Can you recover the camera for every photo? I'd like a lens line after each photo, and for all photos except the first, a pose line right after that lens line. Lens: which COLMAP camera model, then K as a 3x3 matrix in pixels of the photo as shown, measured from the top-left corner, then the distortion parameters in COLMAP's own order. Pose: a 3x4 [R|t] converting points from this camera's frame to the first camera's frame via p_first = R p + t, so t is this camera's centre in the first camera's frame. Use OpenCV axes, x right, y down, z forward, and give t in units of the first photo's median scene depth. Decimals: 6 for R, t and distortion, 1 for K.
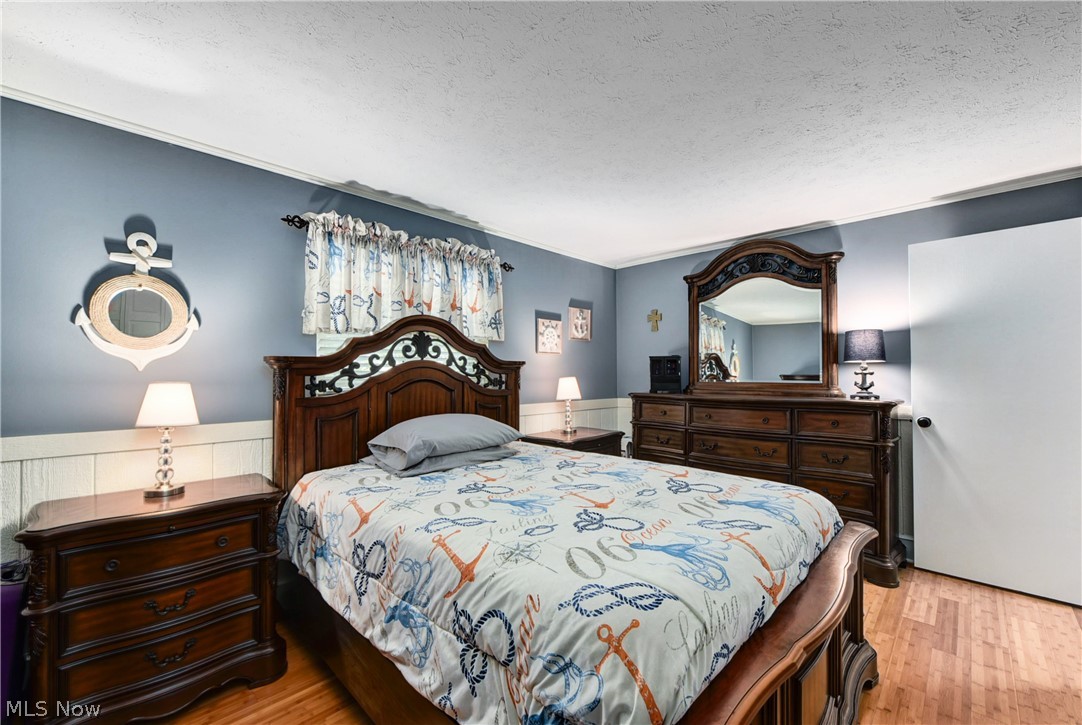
lens RADIAL K [[433.8, 0, 541.7], [0, 433.8, 368.0], [0, 0, 1]] dist [-0.008697, -0.000688]
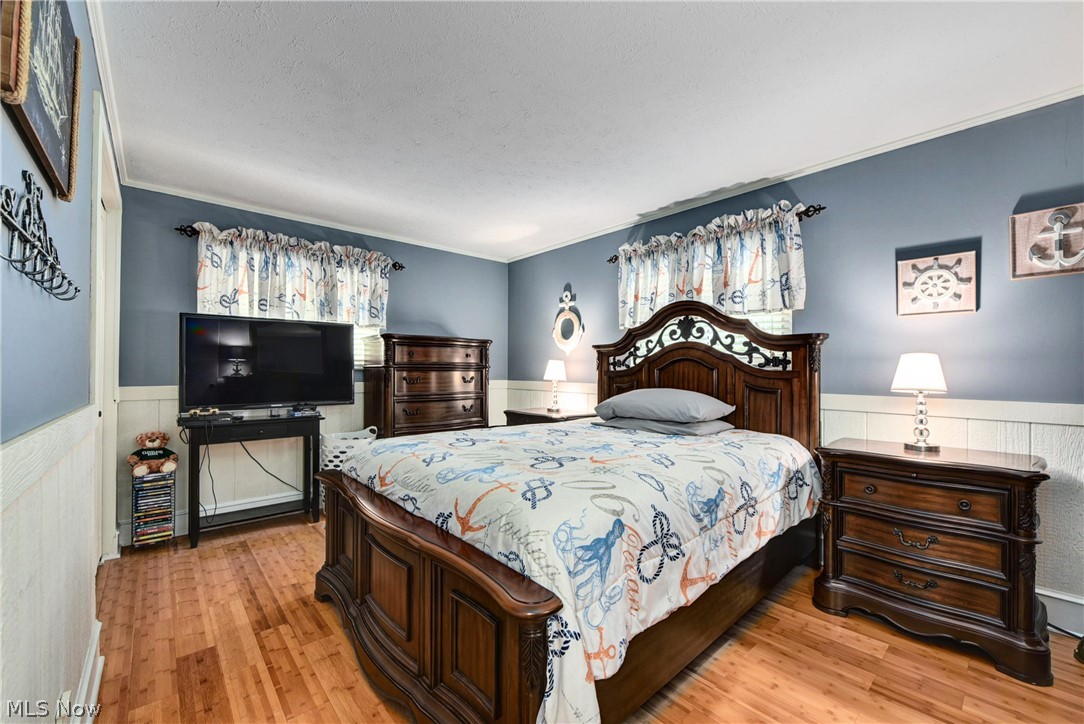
lens RADIAL K [[434.6, 0, 542.7], [0, 434.6, 367.5], [0, 0, 1]] dist [-0.008697, -0.000688]
pose [[-0.057728, -0.003837, -0.998325, 0.851857], [0.006317, 0.999971, -0.004209, 0.051103], [0.998312, -0.006550, -0.057702, 0.689926]]
